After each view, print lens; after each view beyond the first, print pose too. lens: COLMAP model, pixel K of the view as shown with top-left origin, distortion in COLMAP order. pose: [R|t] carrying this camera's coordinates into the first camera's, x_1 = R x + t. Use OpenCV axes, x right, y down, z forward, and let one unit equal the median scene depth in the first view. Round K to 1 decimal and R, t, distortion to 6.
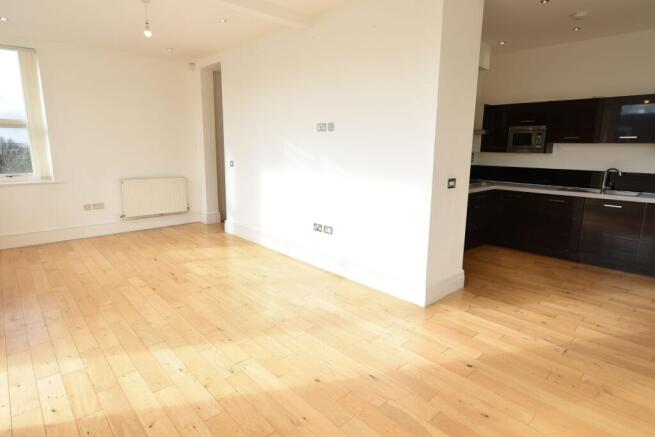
lens RADIAL K [[358.1, 0, 329.4], [0, 358.1, 219.6], [0, 0, 1]] dist [-0.025755, -0.000206]
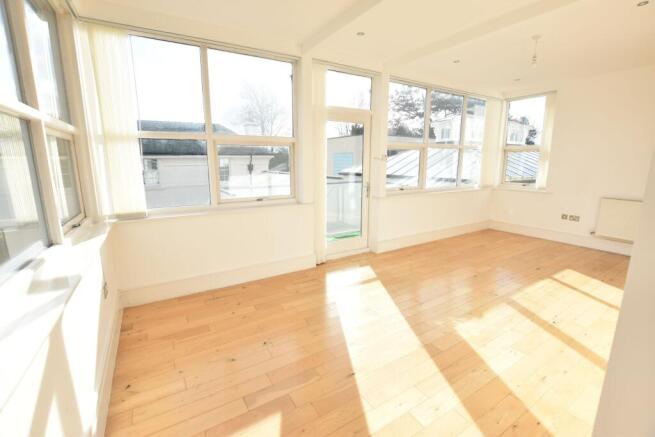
lens RADIAL K [[286.8, 0, 326.8], [0, 286.8, 216.2], [0, 0, 1]] dist [-0.018123, -0.000314]
pose [[-0.196985, 0.169965, -0.965561, 0.447663], [-0.187388, 0.960174, 0.207246, -0.099640], [0.962332, 0.221759, -0.157290, 0.465649]]
